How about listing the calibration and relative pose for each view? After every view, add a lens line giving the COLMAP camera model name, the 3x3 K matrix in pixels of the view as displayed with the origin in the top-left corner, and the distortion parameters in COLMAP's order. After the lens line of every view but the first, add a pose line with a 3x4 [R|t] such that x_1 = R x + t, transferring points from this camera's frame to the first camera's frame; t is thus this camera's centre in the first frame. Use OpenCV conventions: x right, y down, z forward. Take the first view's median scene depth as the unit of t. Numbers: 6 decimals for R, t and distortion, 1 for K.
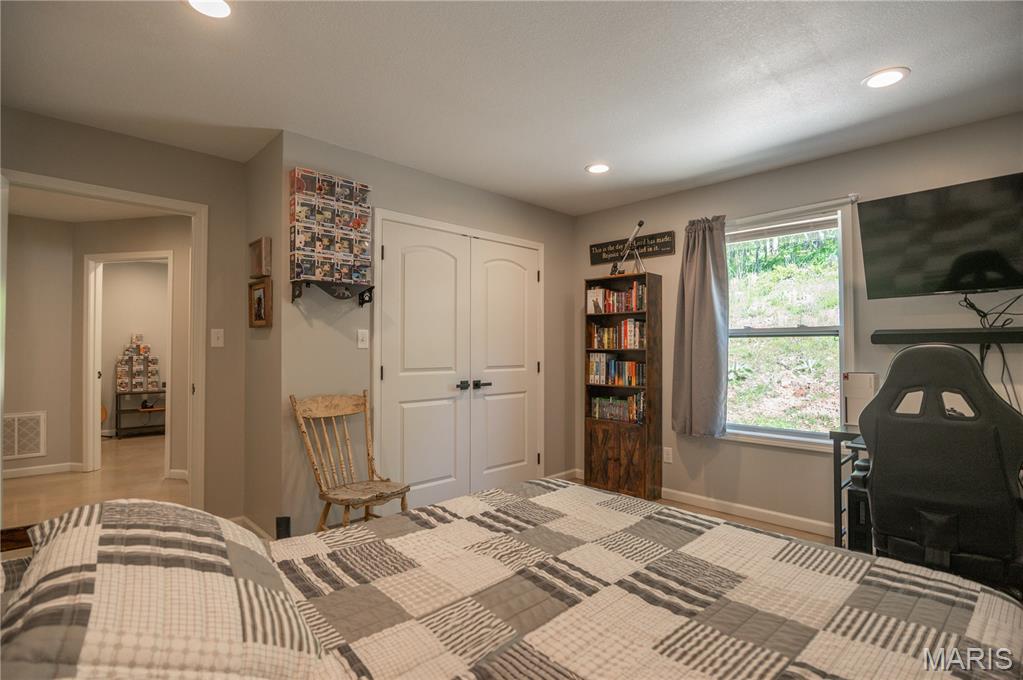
lens RADIAL K [[511.5, 0, 511.5], [0, 511.5, 340.0], [0, 0, 1]] dist [-0.001038, -0.000208]
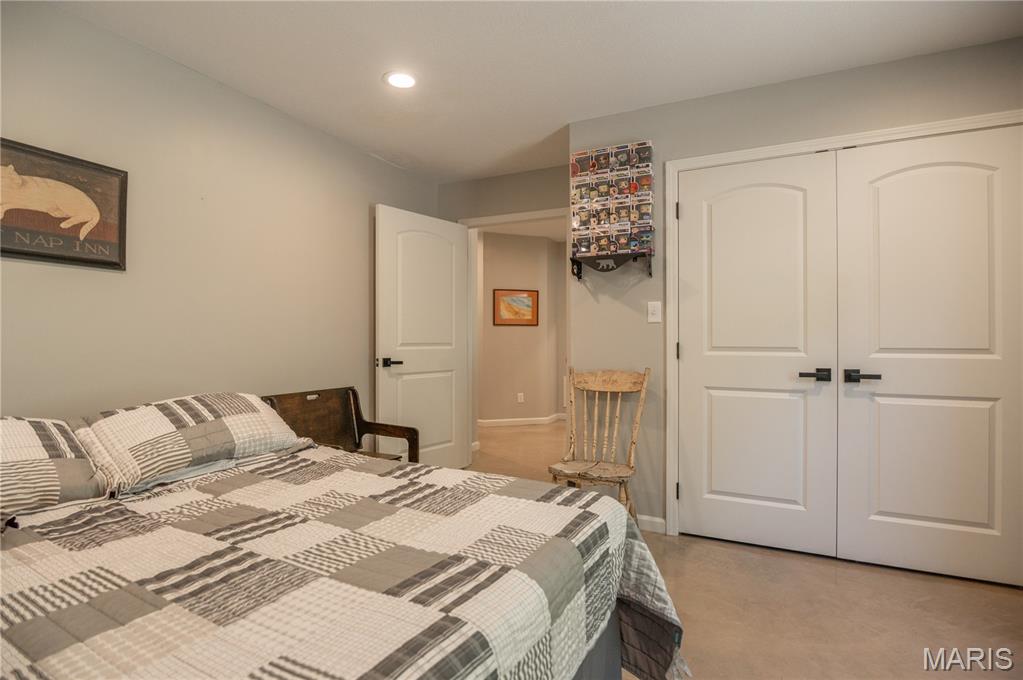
lens RADIAL K [[517.9, 0, 511.5], [0, 517.9, 340.0], [0, 0, 1]] dist [-0.028722, 0.000025]
pose [[0.302427, 0.001863, -0.953171, 0.529940], [0.016942, 0.999830, 0.007330, 0.038291], [0.953022, -0.018366, 0.302344, 0.507101]]
